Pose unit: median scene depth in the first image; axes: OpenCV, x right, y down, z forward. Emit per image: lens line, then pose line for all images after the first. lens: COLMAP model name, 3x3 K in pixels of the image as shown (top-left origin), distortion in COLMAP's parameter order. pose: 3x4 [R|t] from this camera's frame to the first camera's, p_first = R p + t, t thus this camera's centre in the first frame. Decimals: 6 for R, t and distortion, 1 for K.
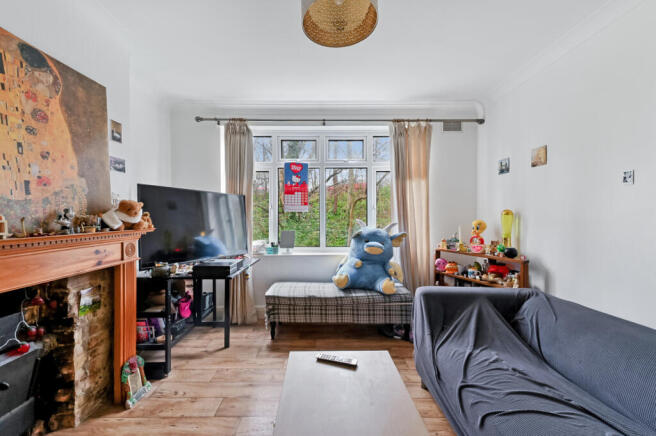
lens RADIAL K [[271.1, 0, 329.6], [0, 271.1, 216.5], [0, 0, 1]] dist [0.002476, 0.002323]
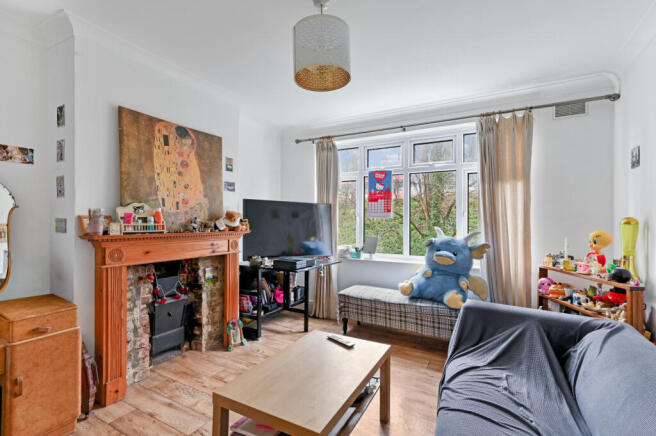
lens RADIAL K [[306.1, 0, 327.6], [0, 306.1, 222.1], [0, 0, 1]] dist [0.000573, 0.000612]
pose [[0.869734, 0.009642, -0.493427, 0.395360], [-0.010758, 0.999942, 0.000578, -0.005154], [0.493404, 0.004805, 0.869787, -0.141976]]
